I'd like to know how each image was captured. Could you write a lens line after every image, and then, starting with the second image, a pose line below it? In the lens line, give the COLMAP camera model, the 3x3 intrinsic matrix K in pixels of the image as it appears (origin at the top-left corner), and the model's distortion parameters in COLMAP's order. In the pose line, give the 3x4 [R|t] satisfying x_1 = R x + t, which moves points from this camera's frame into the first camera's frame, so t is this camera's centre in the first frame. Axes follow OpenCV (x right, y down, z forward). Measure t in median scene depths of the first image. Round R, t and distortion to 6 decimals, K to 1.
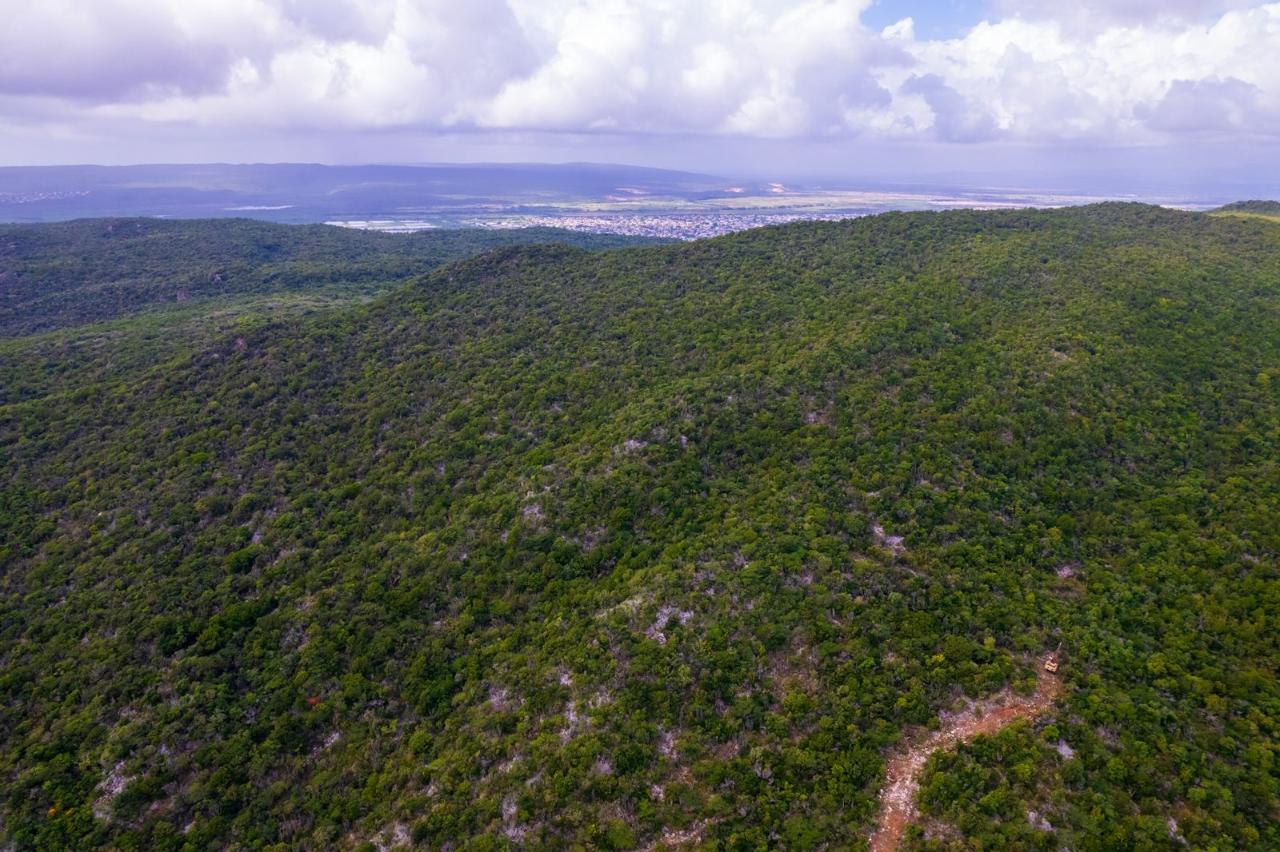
lens RADIAL K [[823.9, 0, 636.6], [0, 823.9, 433.1], [0, 0, 1]] dist [-0.079035, 0.071185]
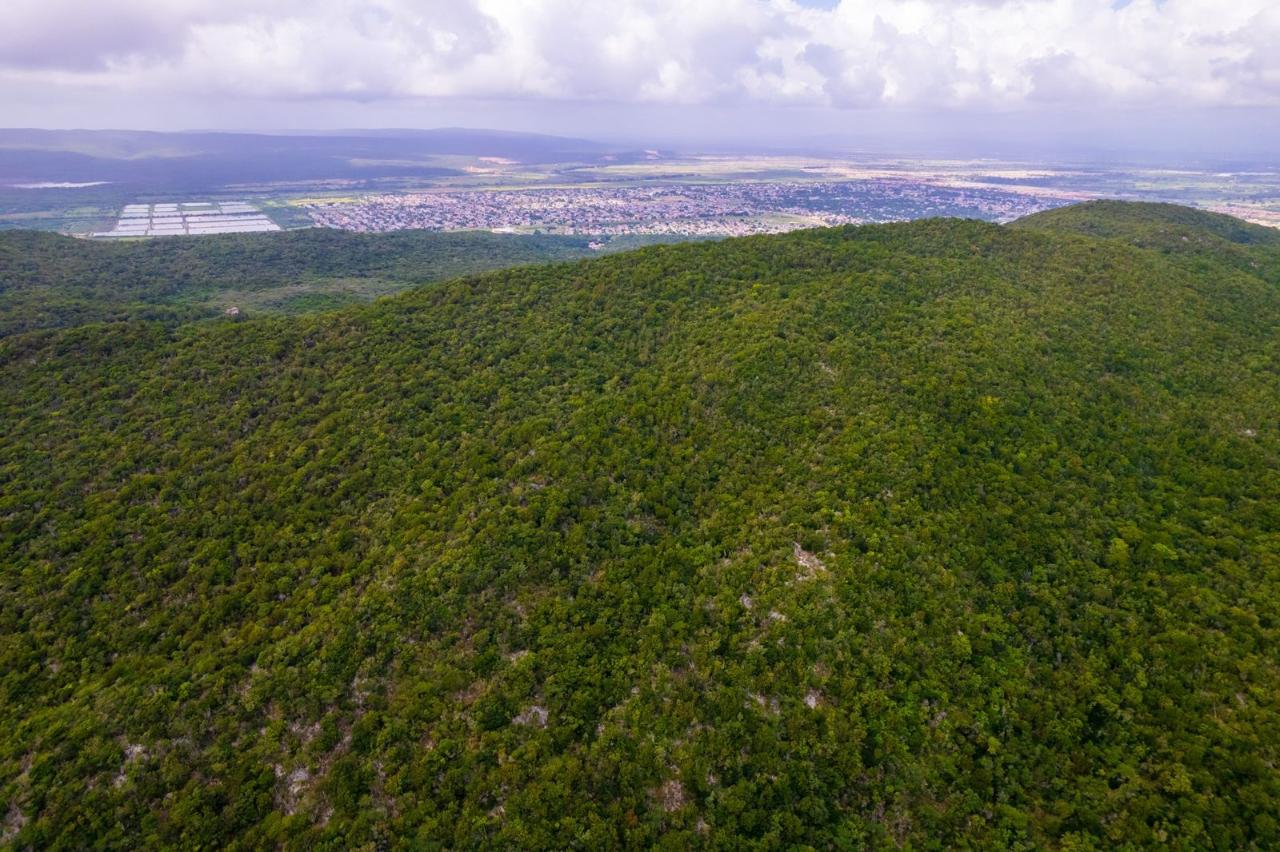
lens RADIAL K [[823.9, 0, 641.6], [0, 823.9, 420.8], [0, 0, 1]] dist [-0.079035, 0.071185]
pose [[0.991039, -0.043982, 0.126121, 0.424217], [0.040219, 0.998671, 0.032228, -0.286850], [-0.127371, -0.026867, 0.991491, 0.540844]]
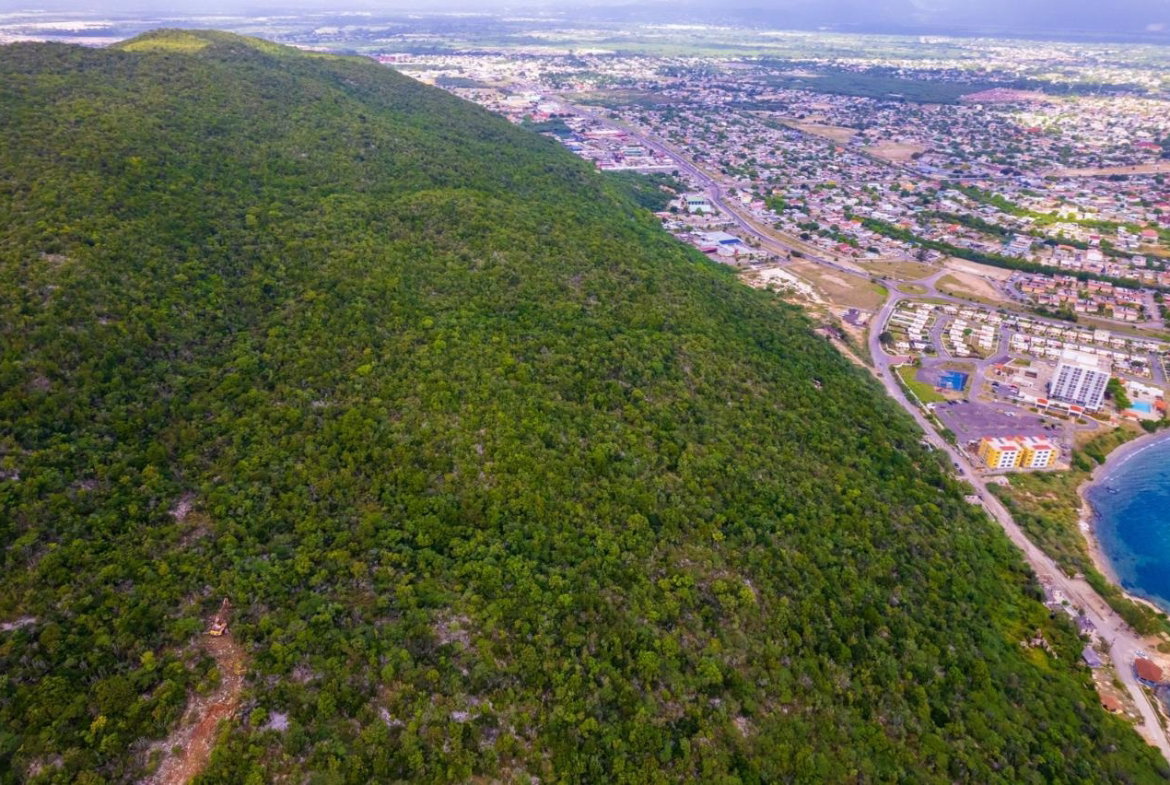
lens RADIAL K [[753.1, 0, 585.0], [0, 753.1, 395.4], [0, 0, 1]] dist [-0.079035, 0.071185]
pose [[0.445533, -0.435514, 0.782194, 0.114486], [0.274440, 0.898077, 0.343716, -0.102294], [-0.852164, 0.061529, 0.519646, 0.136059]]
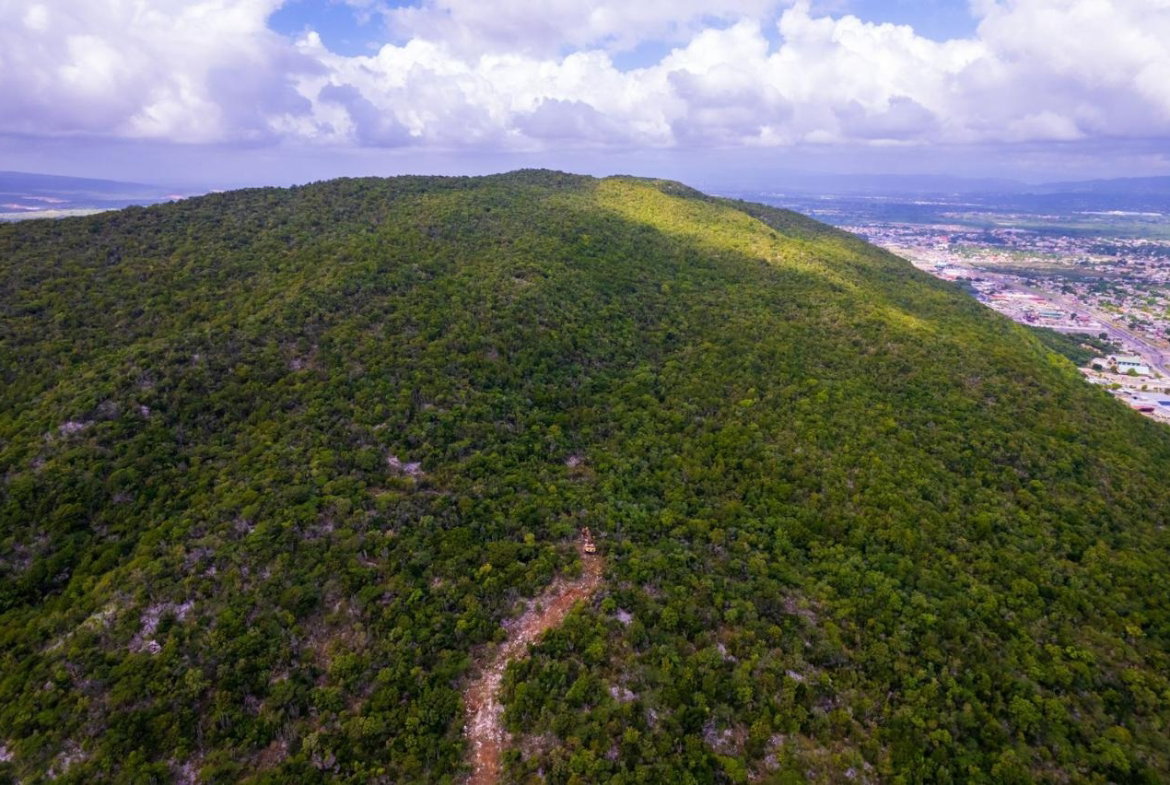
lens RADIAL K [[753.1, 0, 584.8], [0, 753.1, 405.3], [0, 0, 1]] dist [-0.079035, 0.071185]
pose [[0.821727, -0.171238, 0.543547, 0.020061], [0.179827, 0.982971, 0.037812, 0.058891], [-0.540766, 0.066673, 0.838527, 0.148989]]
